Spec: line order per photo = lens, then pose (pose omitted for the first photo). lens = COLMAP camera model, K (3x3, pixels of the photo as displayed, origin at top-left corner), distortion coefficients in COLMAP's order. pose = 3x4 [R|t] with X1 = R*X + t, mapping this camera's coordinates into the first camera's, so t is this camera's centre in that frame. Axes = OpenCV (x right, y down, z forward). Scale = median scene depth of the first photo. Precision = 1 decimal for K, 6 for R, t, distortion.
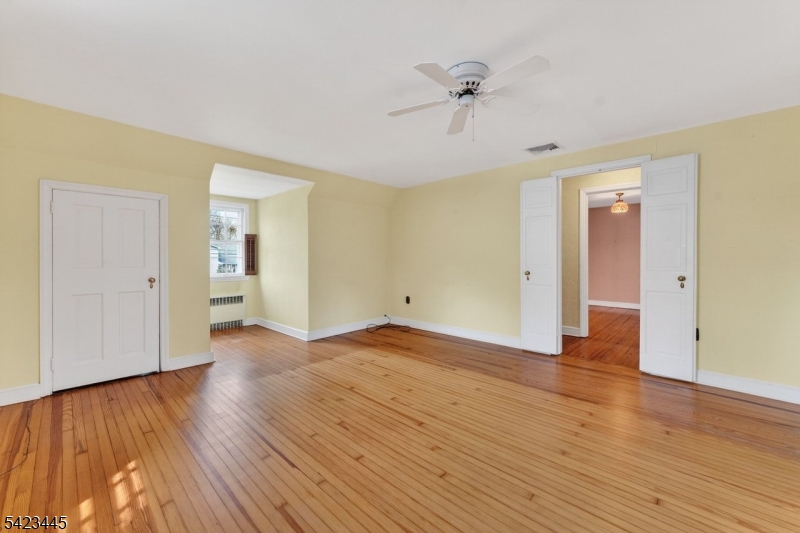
lens RADIAL K [[321.9, 0, 396.7], [0, 321.9, 259.6], [0, 0, 1]] dist [-0.001364, 0.000390]
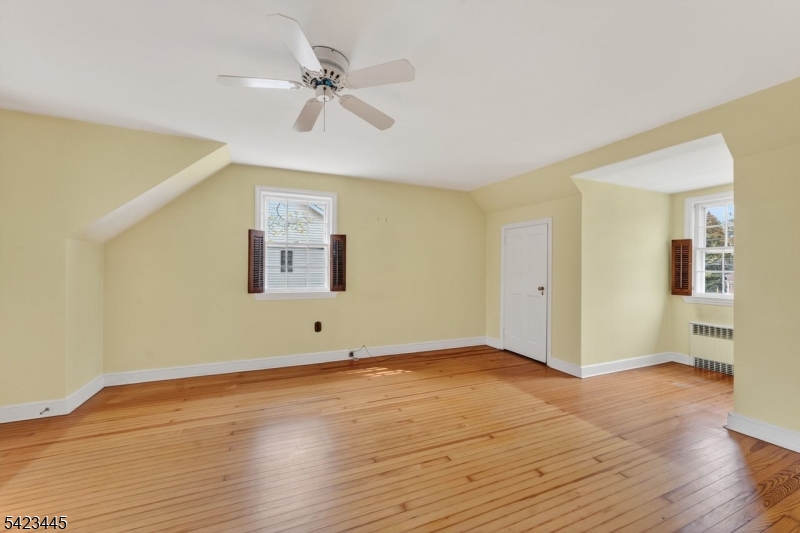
lens RADIAL K [[321.9, 0, 404.0], [0, 321.9, 270.4], [0, 0, 1]] dist [-0.001364, 0.000390]
pose [[-0.378519, 0.010103, -0.925538, 0.715561], [-0.009813, 0.999840, 0.014927, -0.022924], [0.925541, 0.014732, -0.378359, 1.164191]]
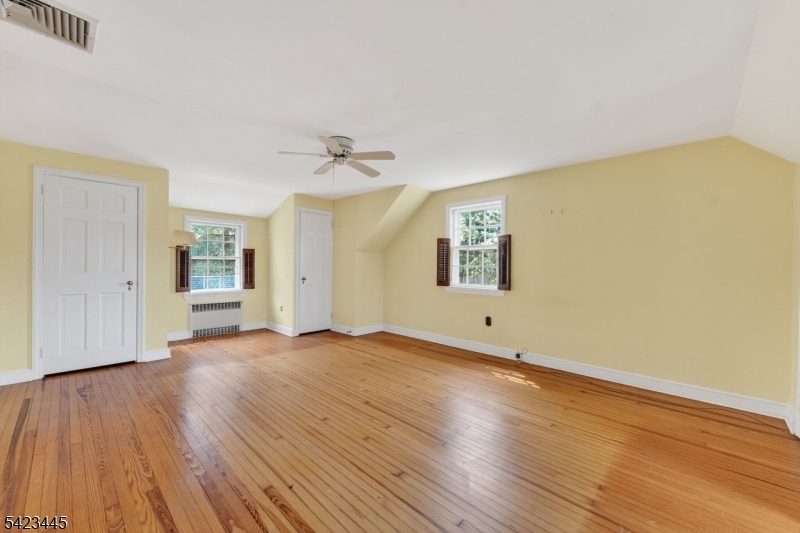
lens RADIAL K [[321.9, 0, 393.3], [0, 321.9, 266.7], [0, 0, 1]] dist [-0.001364, 0.000390]
pose [[-0.999937, -0.009526, 0.005892, -0.025128], [-0.009474, 0.999917, 0.008782, -0.020969], [-0.005976, 0.008726, -0.999944, 1.854777]]
